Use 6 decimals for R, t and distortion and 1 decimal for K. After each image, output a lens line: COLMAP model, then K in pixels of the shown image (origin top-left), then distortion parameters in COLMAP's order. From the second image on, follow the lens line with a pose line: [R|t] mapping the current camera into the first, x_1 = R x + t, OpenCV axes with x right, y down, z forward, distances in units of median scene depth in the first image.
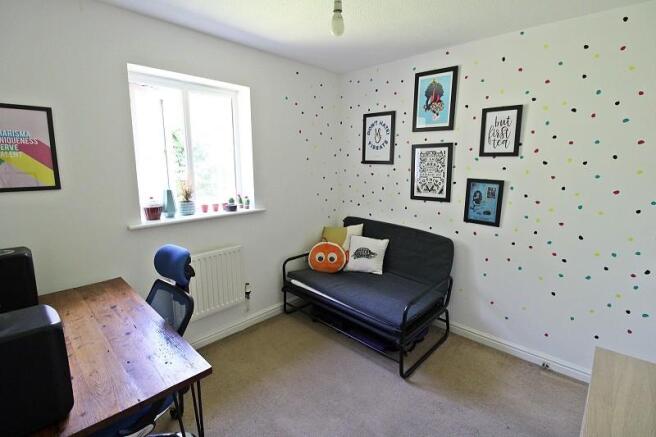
lens RADIAL K [[309.4, 0, 330.8], [0, 309.4, 216.1], [0, 0, 1]] dist [-0.002485, -0.000683]
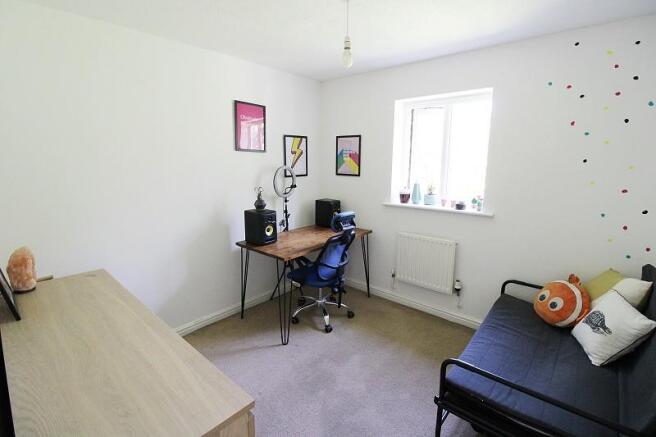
lens RADIAL K [[309.4, 0, 330.8], [0, 309.4, 216.1], [0, 0, 1]] dist [-0.002485, -0.000683]
pose [[0.031751, 0.176323, -0.983820, 0.816986], [-0.181385, 0.968989, 0.167811, -0.102827], [0.982899, 0.173122, 0.062749, 0.556375]]
